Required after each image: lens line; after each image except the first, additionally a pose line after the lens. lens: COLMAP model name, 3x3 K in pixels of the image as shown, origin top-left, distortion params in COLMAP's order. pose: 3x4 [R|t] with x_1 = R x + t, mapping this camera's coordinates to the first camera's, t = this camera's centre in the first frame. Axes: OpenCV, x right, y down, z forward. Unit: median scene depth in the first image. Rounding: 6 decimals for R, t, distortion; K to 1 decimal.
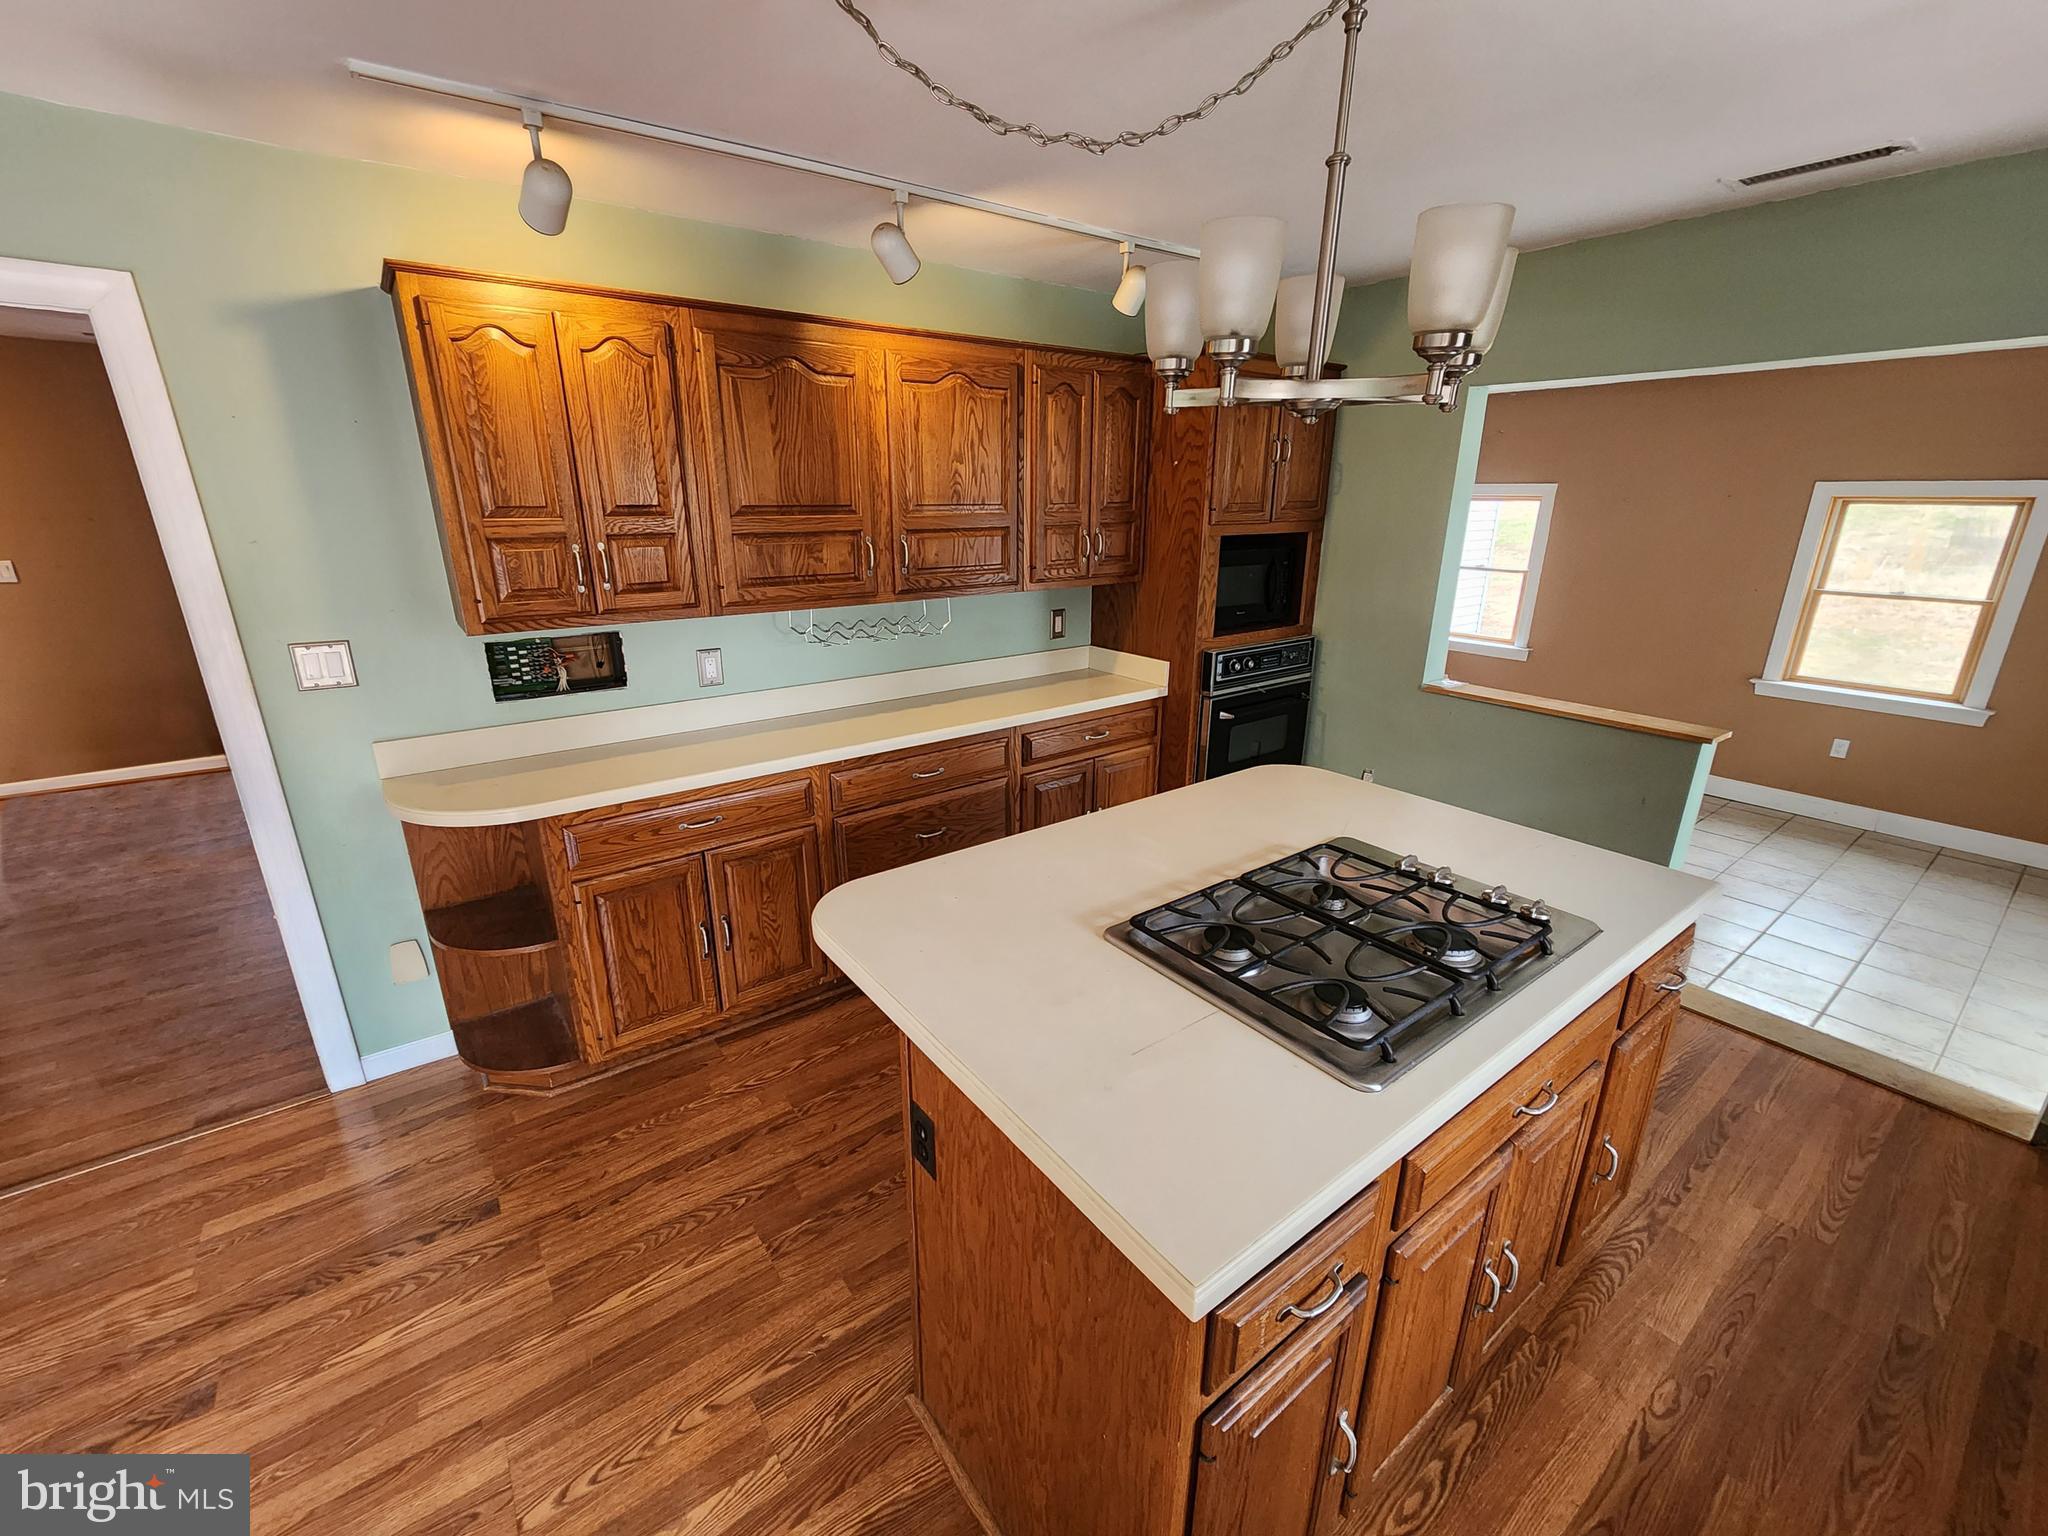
lens RADIAL K [[837.8, 0, 1010.1], [0, 837.8, 765.3], [0, 0, 1]] dist [0.001845, -0.000193]
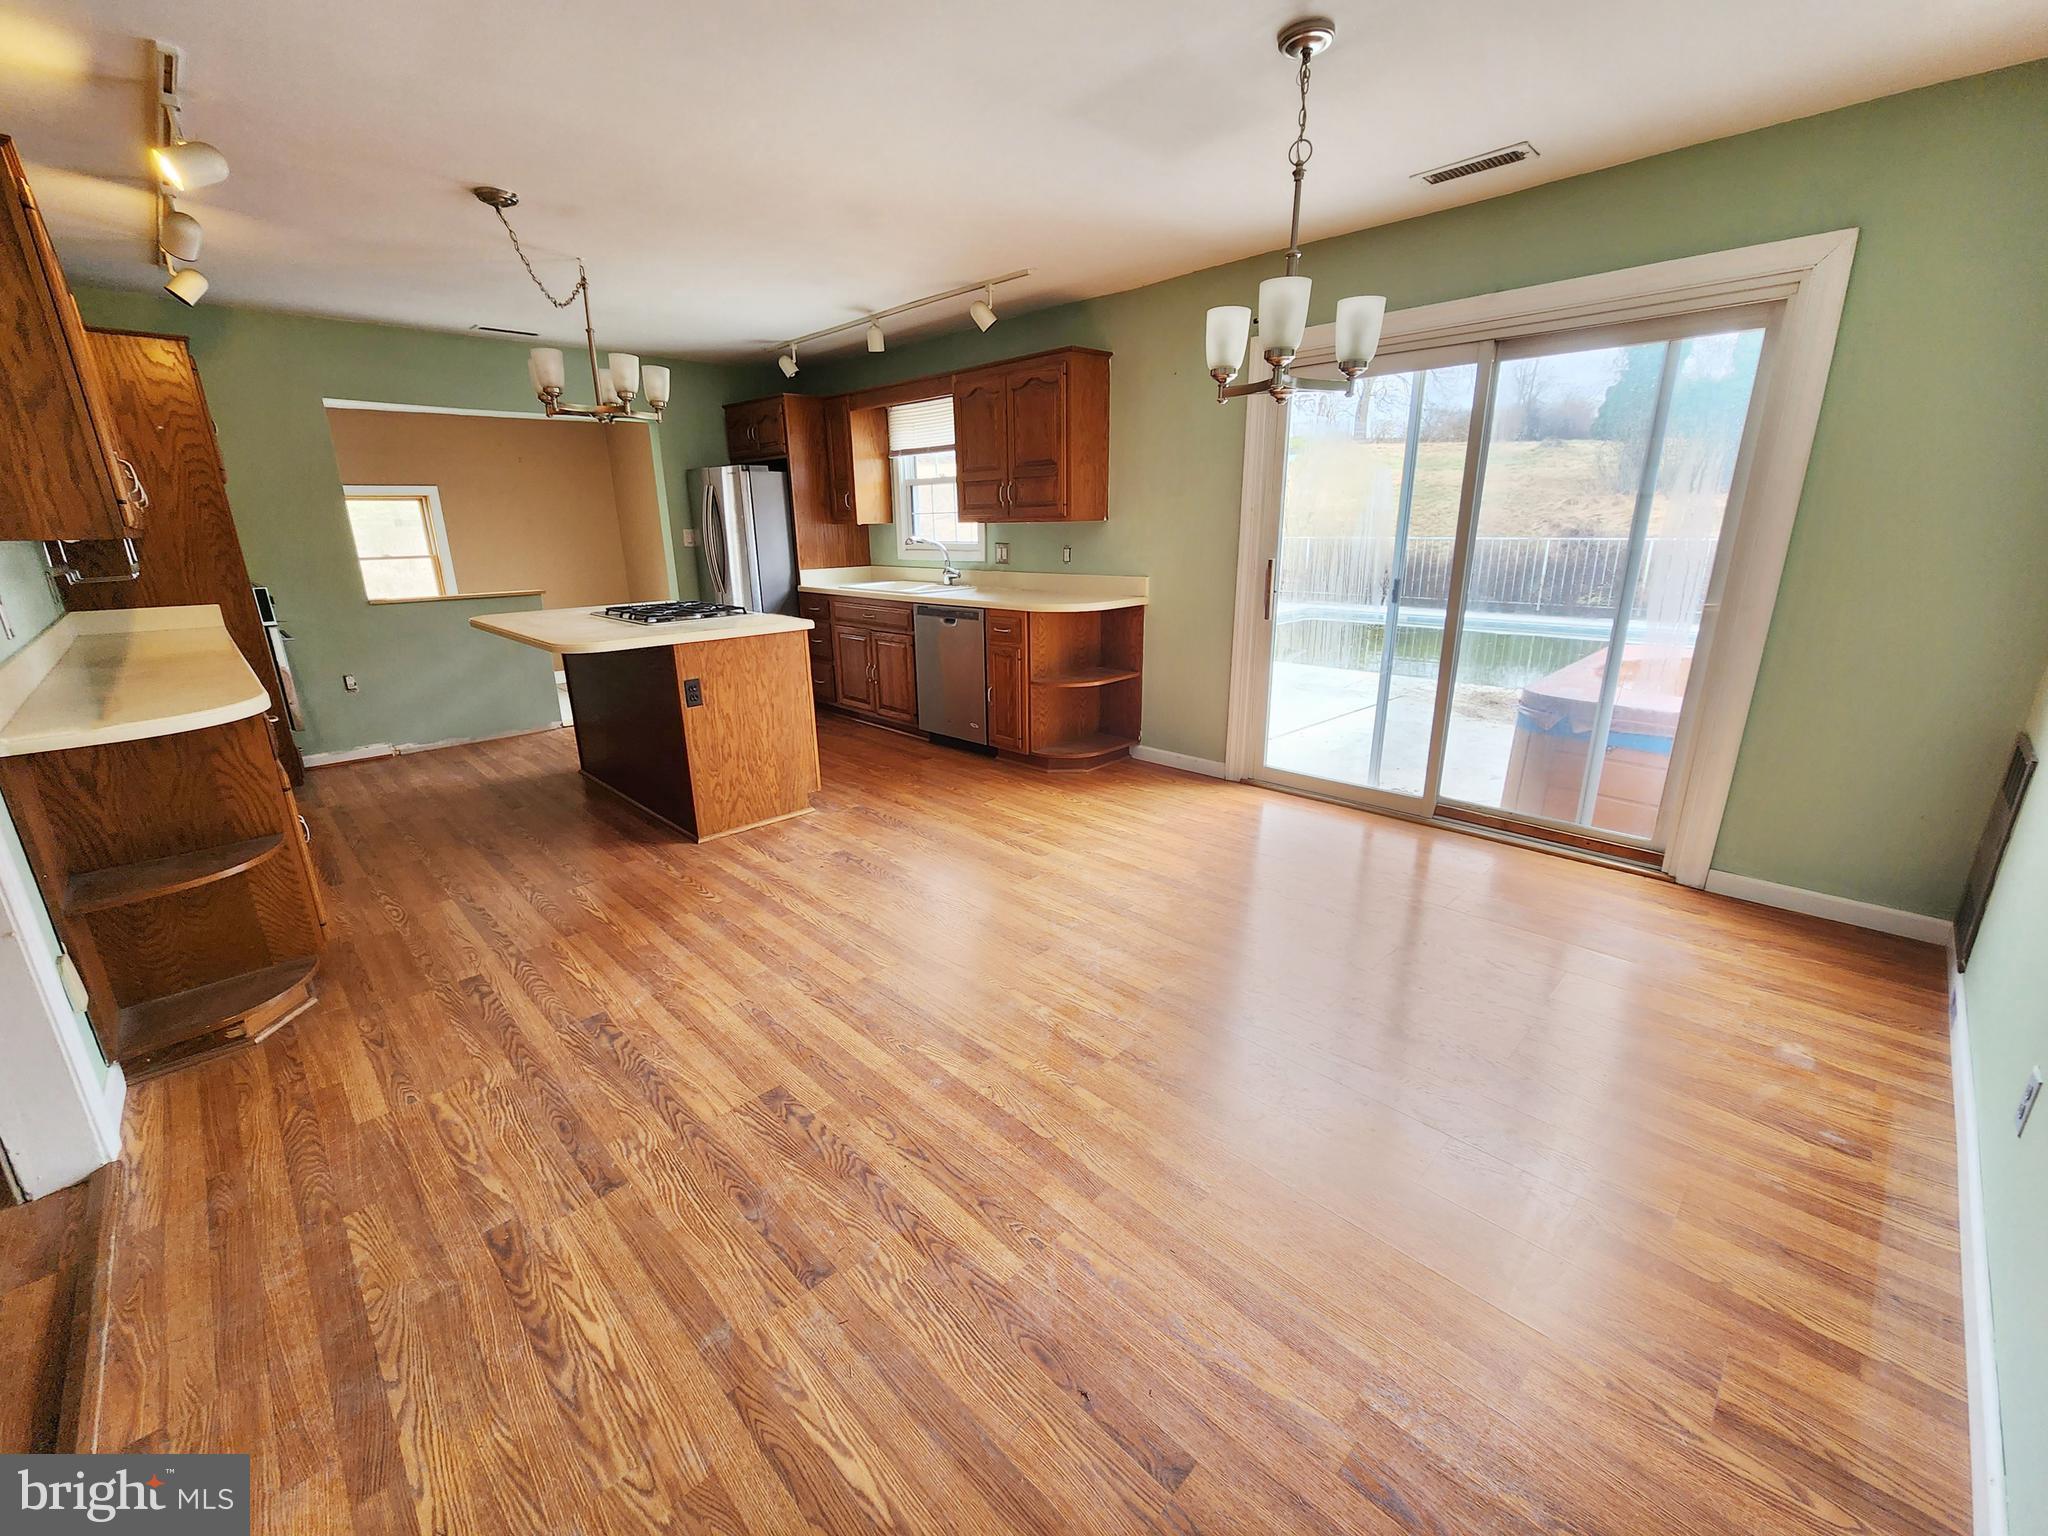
lens RADIAL K [[837.8, 0, 1010.1], [0, 837.8, 765.3], [0, 0, 1]] dist [0.001845, -0.000193]
pose [[-0.136183, -0.277352, 0.951068, -1.454485], [0.322348, 0.895366, 0.307264, 0.091581], [-0.936774, 0.348419, -0.032530, 0.136264]]
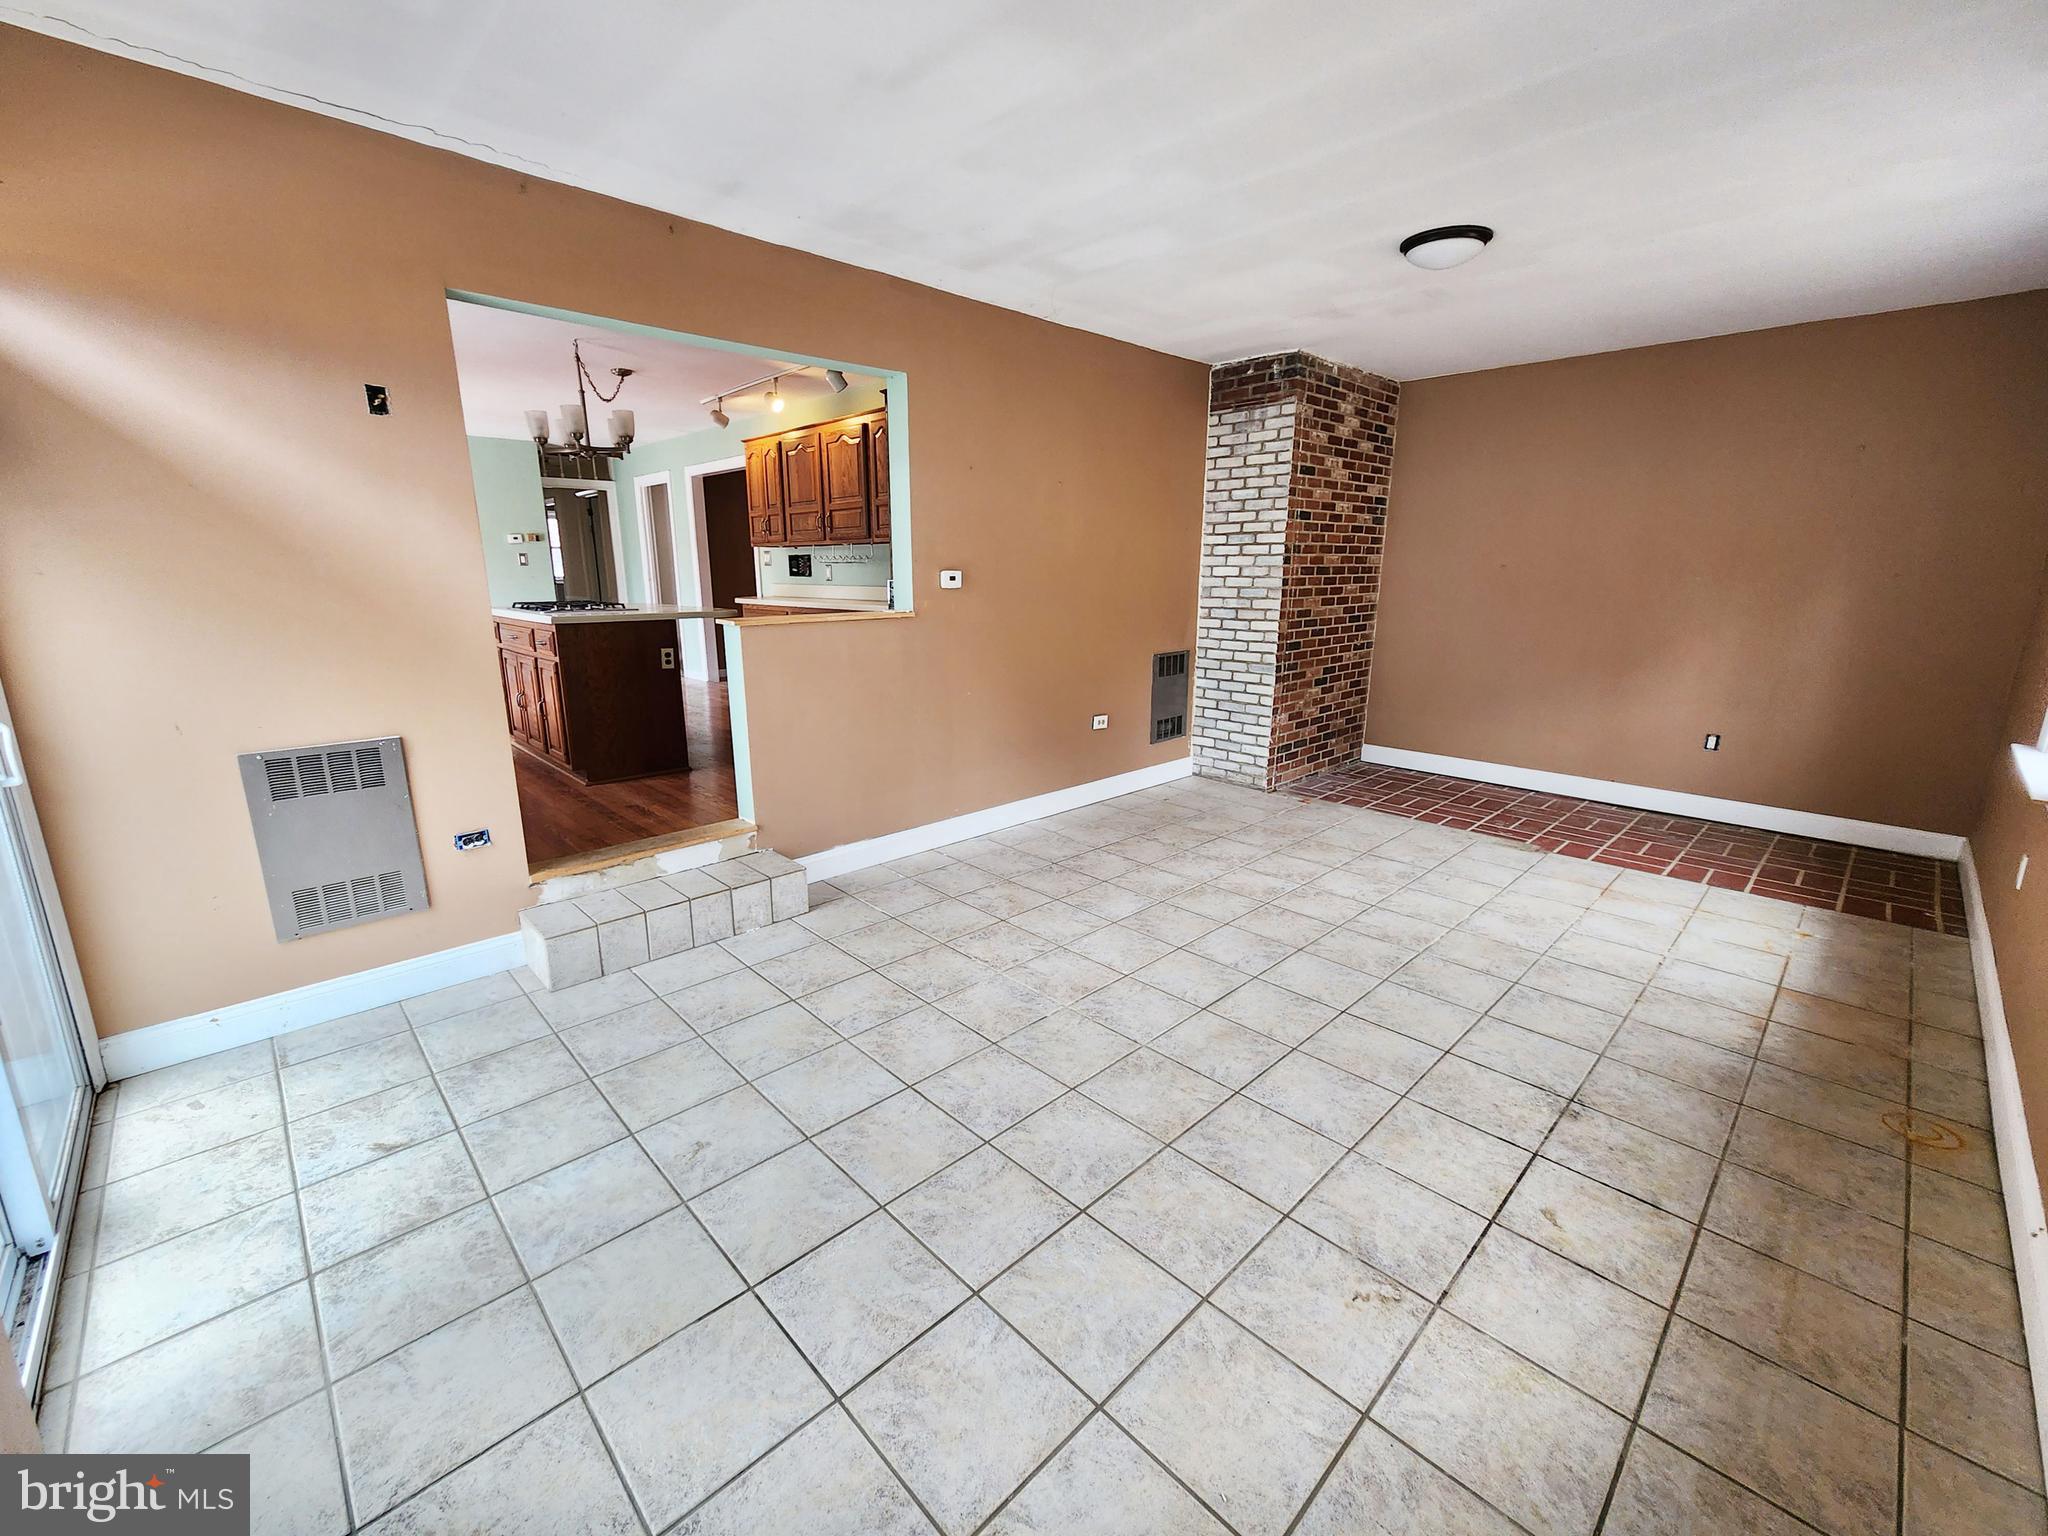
lens RADIAL K [[839.0, 0, 1001.3], [0, 839.0, 766.1], [0, 0, 1]] dist [-0.001675, -0.000744]
pose [[0.118768, 0.226279, -0.966795, 2.322194], [-0.304381, 0.935105, 0.181470, -0.199618], [0.945117, 0.272721, 0.179936, 1.283500]]
